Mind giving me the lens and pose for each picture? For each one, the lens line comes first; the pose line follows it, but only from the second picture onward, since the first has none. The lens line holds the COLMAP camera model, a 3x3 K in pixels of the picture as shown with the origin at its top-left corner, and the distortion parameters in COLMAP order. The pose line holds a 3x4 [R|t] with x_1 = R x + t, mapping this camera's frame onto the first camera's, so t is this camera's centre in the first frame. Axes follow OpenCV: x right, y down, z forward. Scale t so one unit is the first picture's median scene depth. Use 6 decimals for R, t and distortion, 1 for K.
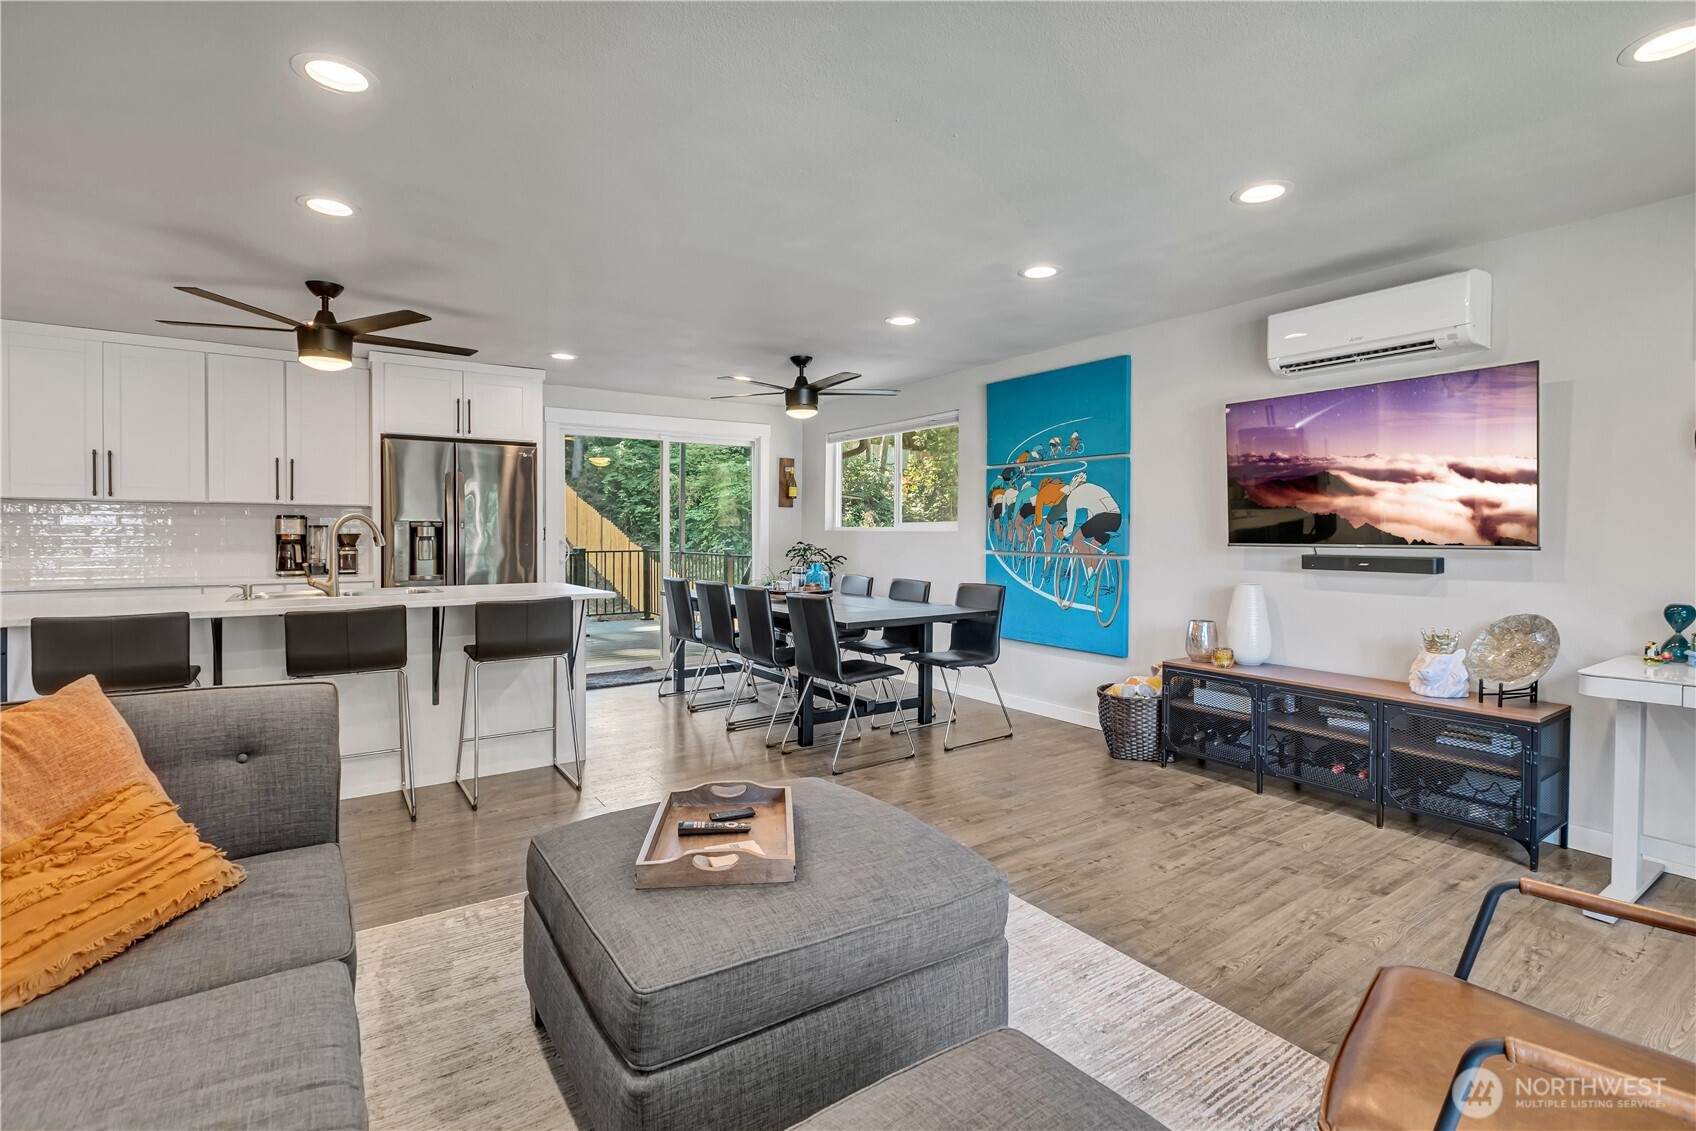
lens RADIAL K [[798.5, 0, 863.3], [0, 798.5, 543.4], [0, 0, 1]] dist [-0.002071, -0.000846]
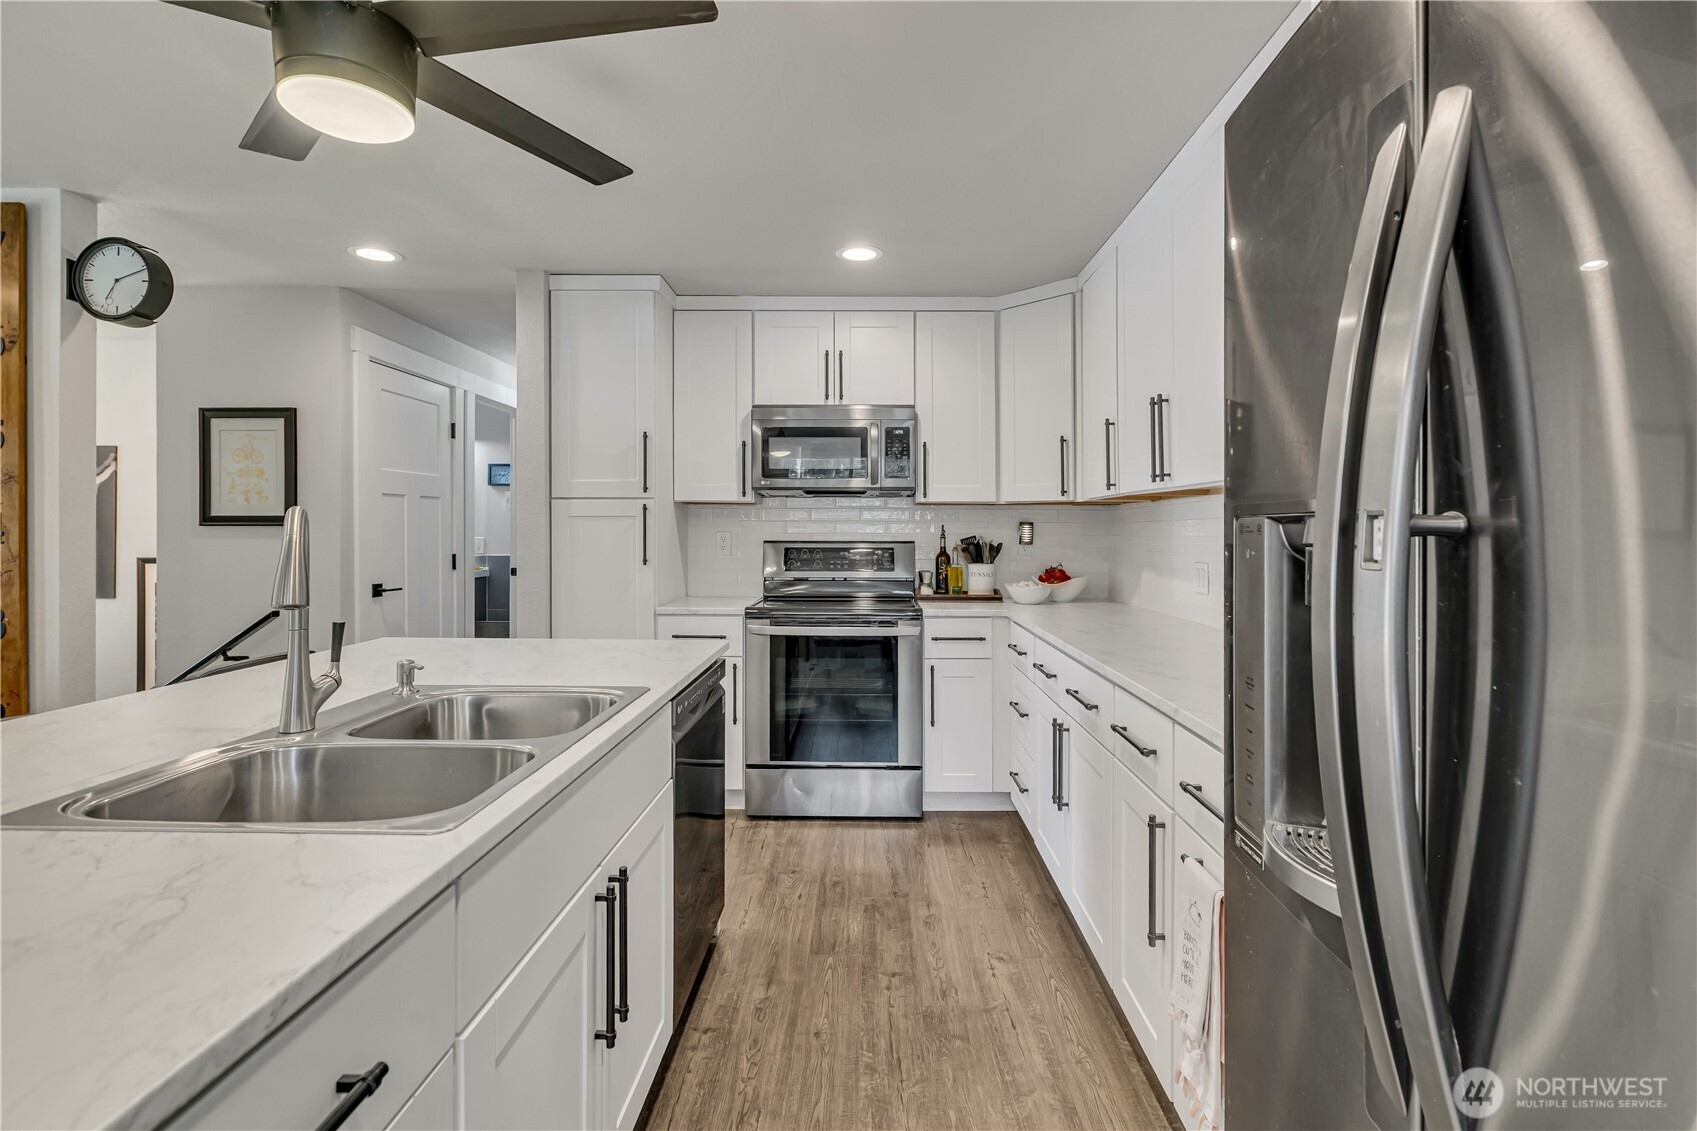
lens RADIAL K [[782.9, 0, 859.4], [0, 782.9, 528.4], [0, 0, 1]] dist [0.000349, 0.000401]
pose [[-0.583724, -0.006051, -0.811930, -0.411920], [-0.016157, 0.999861, 0.004163, -0.027233], [0.811792, 0.015548, -0.583740, 1.133473]]
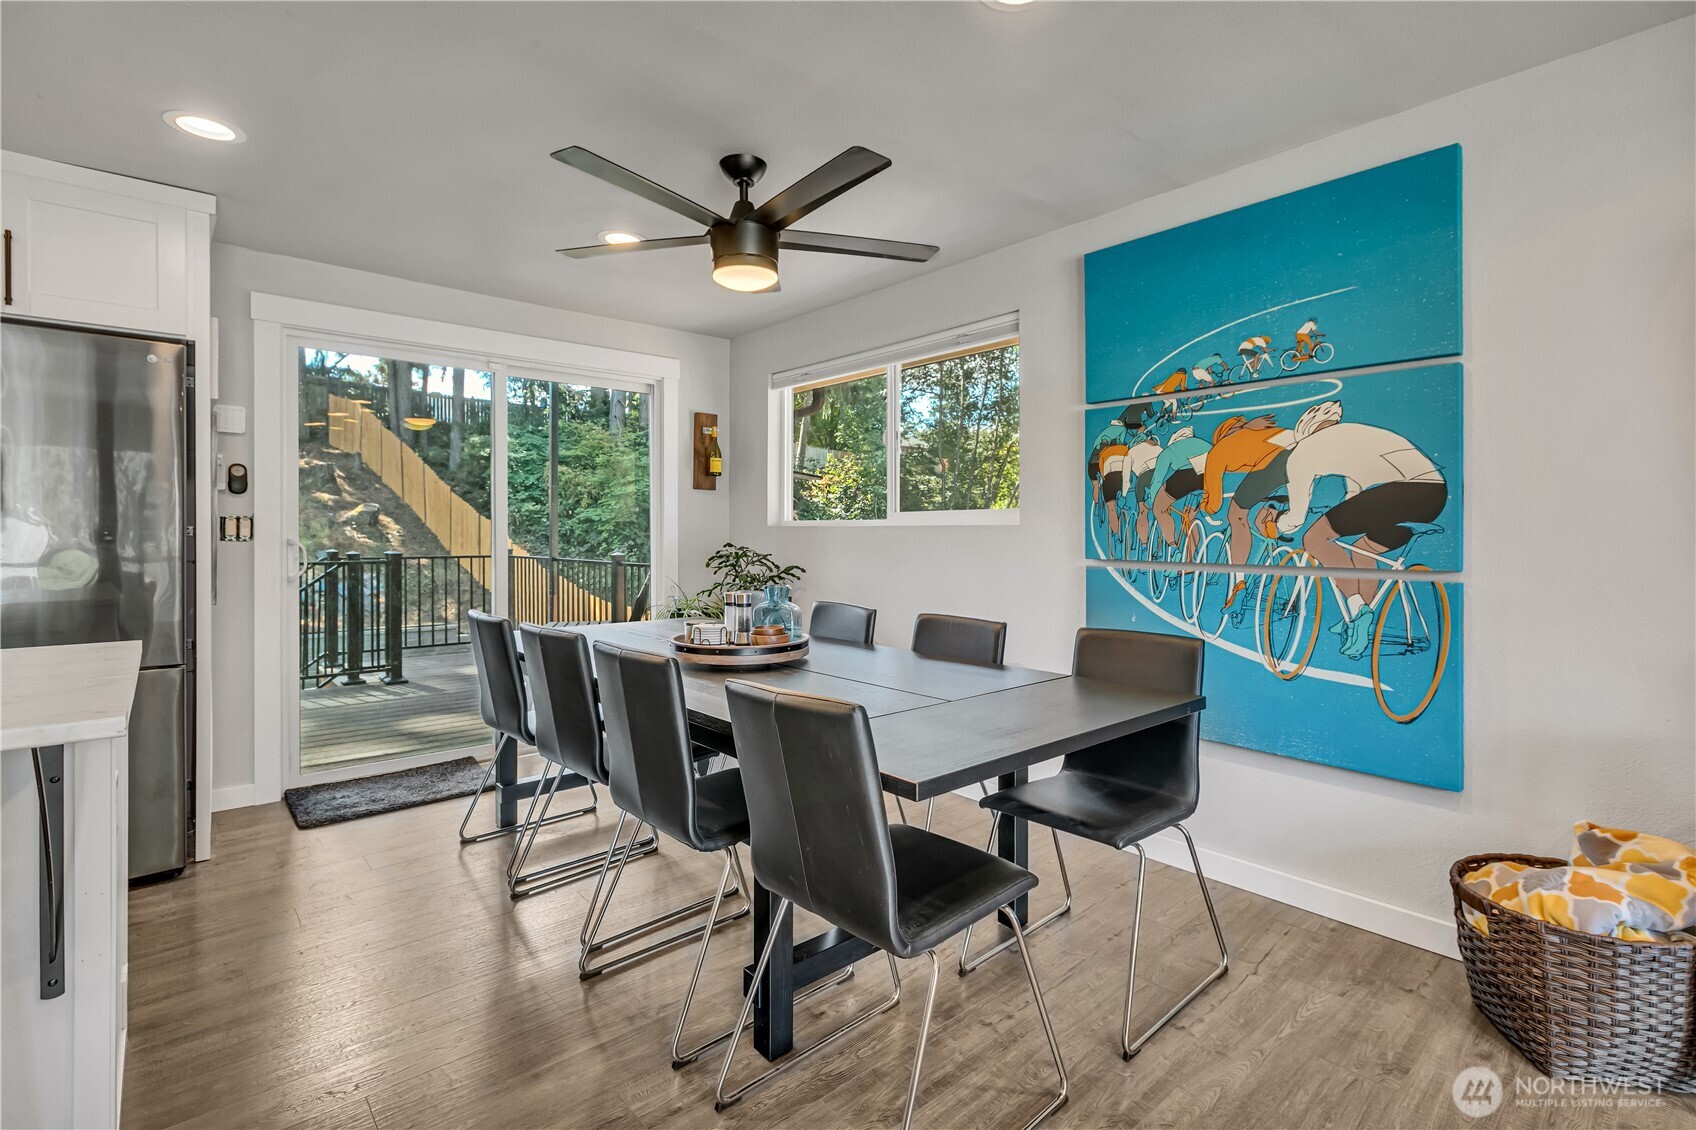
lens RADIAL K [[786.9, 0, 862.3], [0, 786.9, 534.6], [0, 0, 1]] dist [0.001546, 0.000212]
pose [[0.993521, 0.002551, 0.113623, -0.068970], [-0.000876, 0.999890, -0.014795, 0.000105], [-0.113648, 0.014599, 0.993414, 0.577397]]
